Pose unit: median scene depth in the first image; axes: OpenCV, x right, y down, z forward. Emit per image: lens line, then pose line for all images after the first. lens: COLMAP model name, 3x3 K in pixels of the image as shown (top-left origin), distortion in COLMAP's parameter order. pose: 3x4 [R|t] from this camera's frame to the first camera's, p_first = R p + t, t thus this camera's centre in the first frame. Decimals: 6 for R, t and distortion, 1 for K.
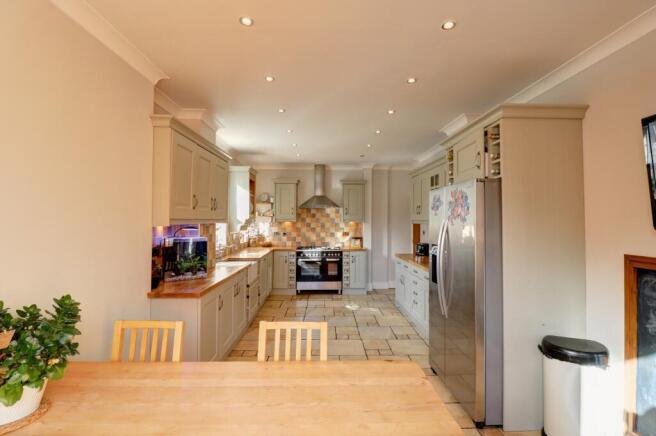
lens RADIAL K [[305.1, 0, 327.4], [0, 305.1, 218.6], [0, 0, 1]] dist [-0.015726, -0.003366]
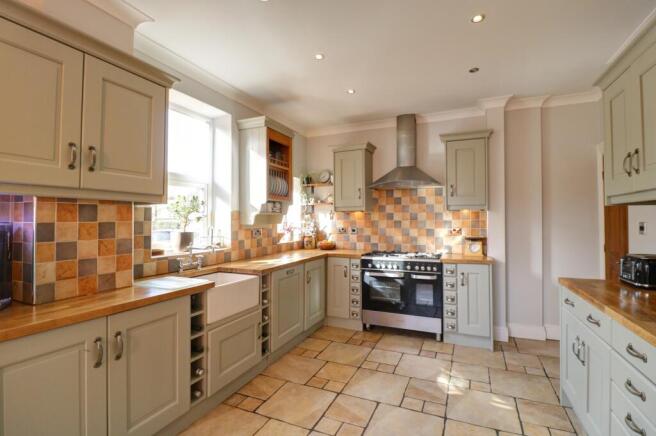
lens RADIAL K [[305.1, 0, 332.6], [0, 305.1, 214.8], [0, 0, 1]] dist [-0.015726, -0.003366]
pose [[0.907910, -0.011914, -0.418995, 0.095681], [0.005728, 0.999855, -0.016019, 0.028142], [0.419125, 0.012143, 0.907847, 0.409999]]
